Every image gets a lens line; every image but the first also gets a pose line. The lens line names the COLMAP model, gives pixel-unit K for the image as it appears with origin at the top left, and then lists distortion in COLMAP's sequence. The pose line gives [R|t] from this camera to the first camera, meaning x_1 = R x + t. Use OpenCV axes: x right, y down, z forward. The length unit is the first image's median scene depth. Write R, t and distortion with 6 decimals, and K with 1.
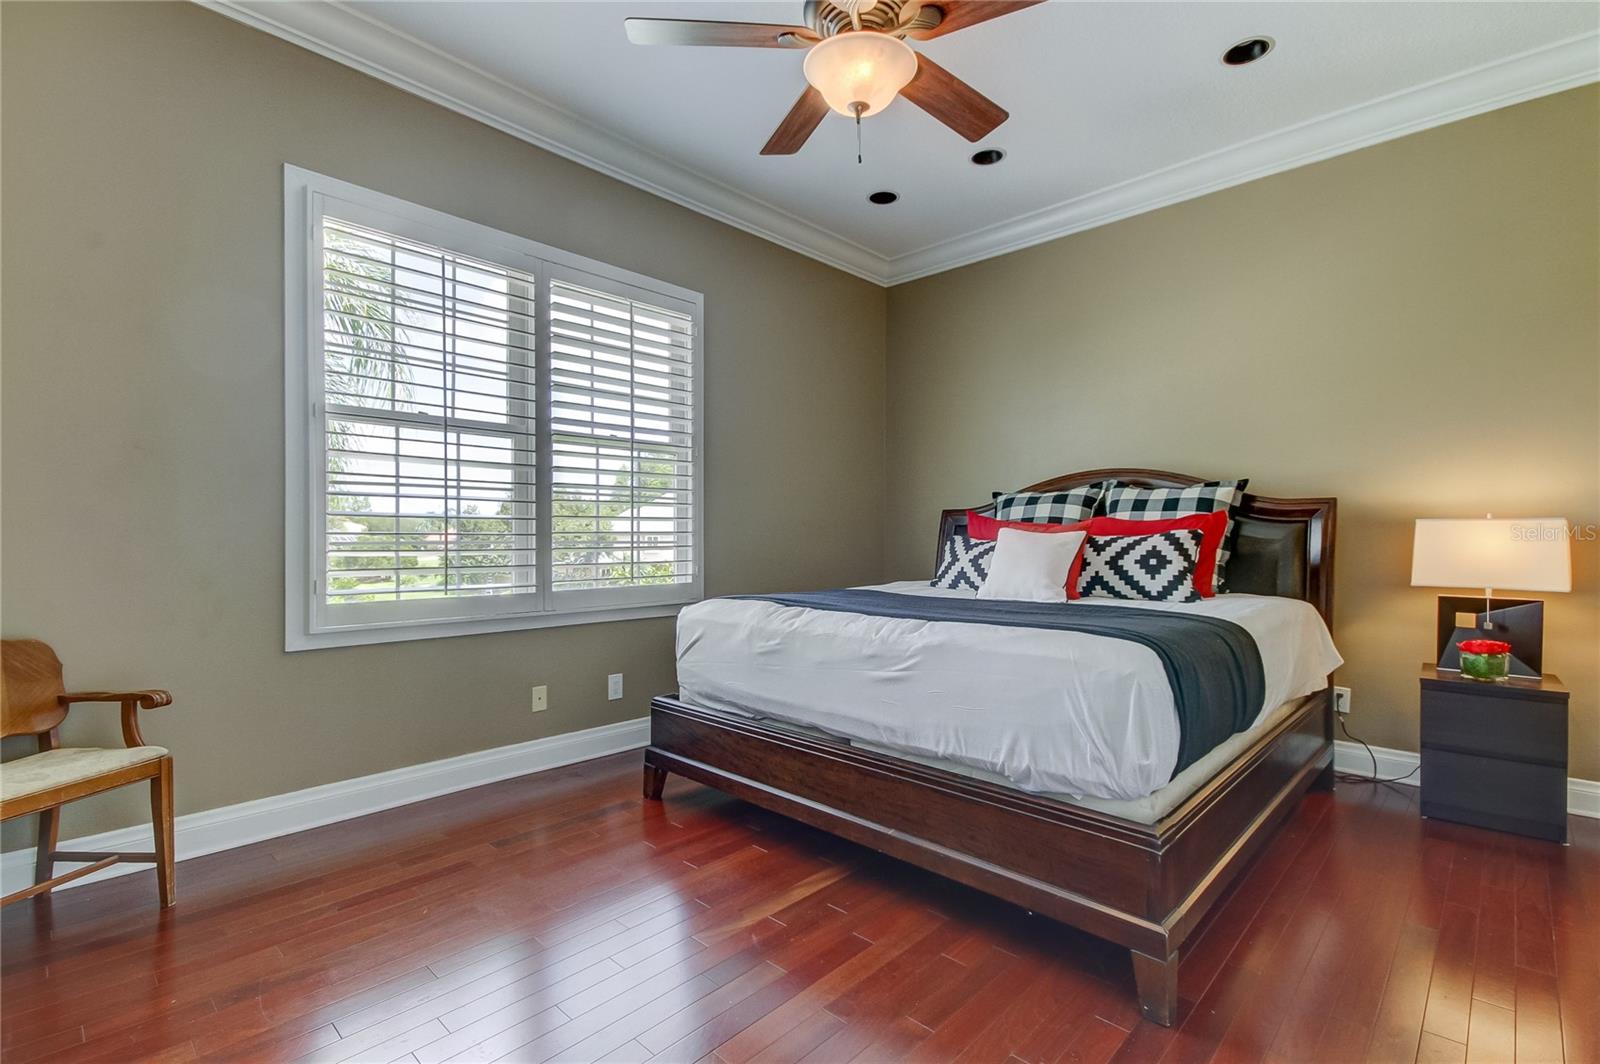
lens RADIAL K [[746.7, 0, 809.1], [0, 746.7, 534.4], [0, 0, 1]] dist [0.001874, 0.000281]
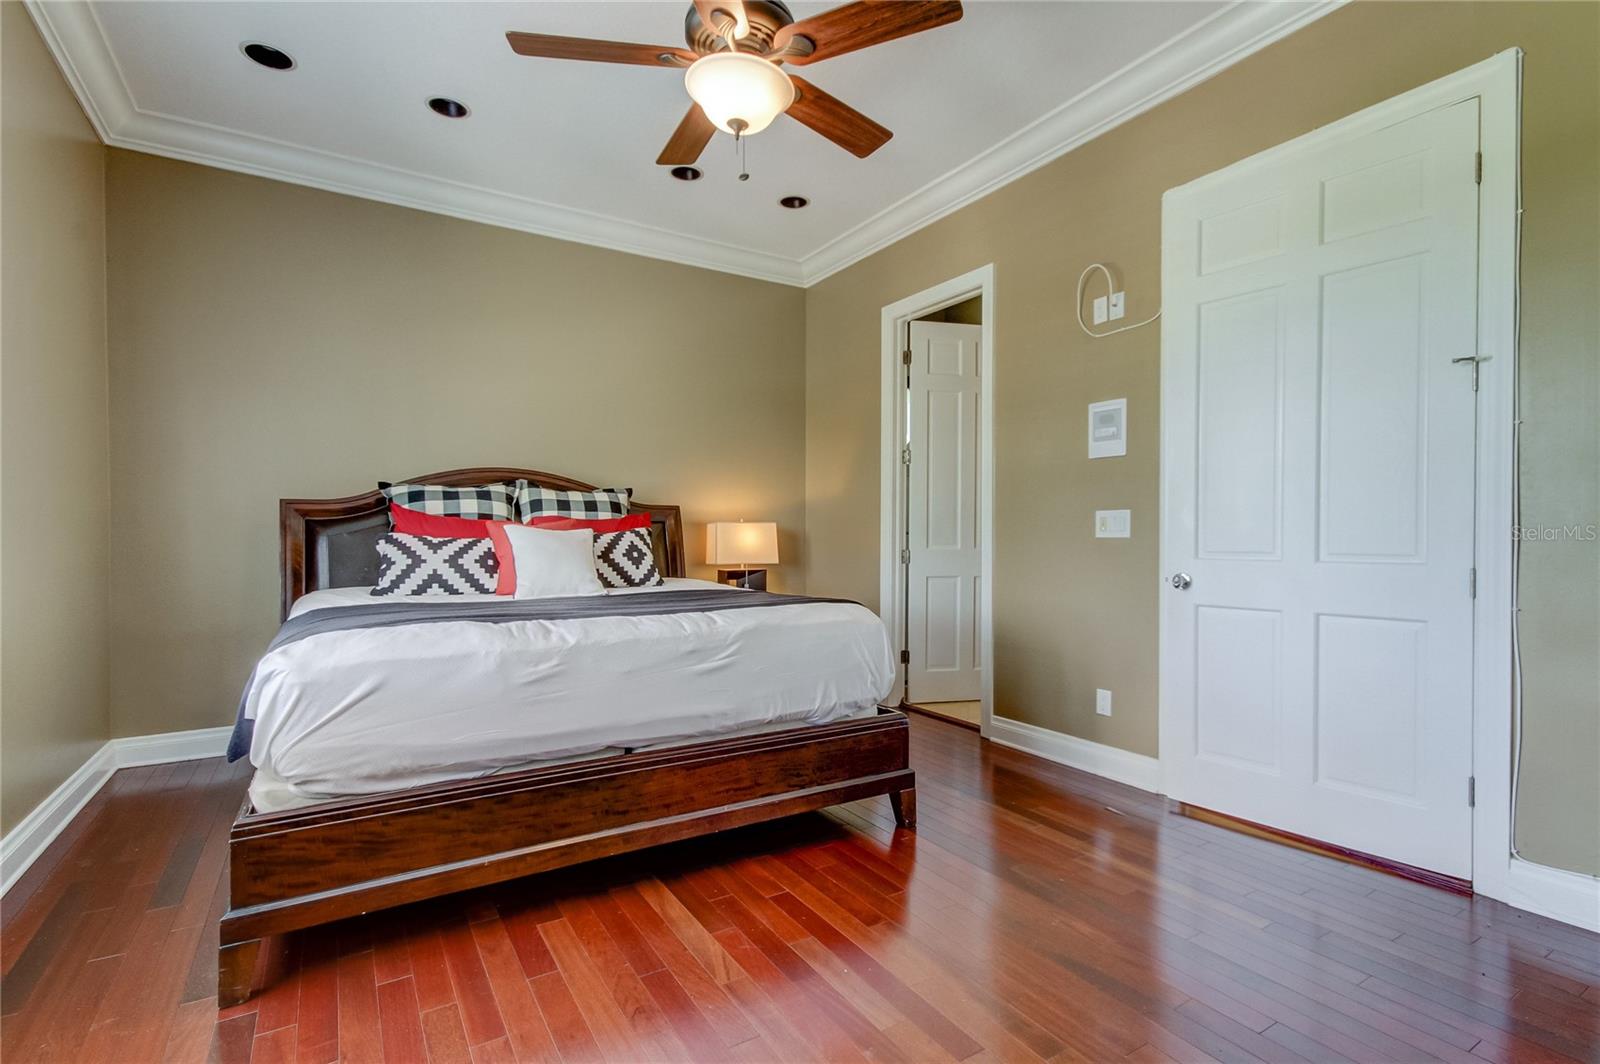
lens RADIAL K [[746.7, 0, 807.2], [0, 746.7, 536.3], [0, 0, 1]] dist [0.001874, 0.000281]
pose [[0.253520, -0.006329, 0.967310, -0.600525], [-0.000334, 0.999978, 0.006630, -0.000605], [-0.967330, -0.002003, 0.253512, 0.411121]]
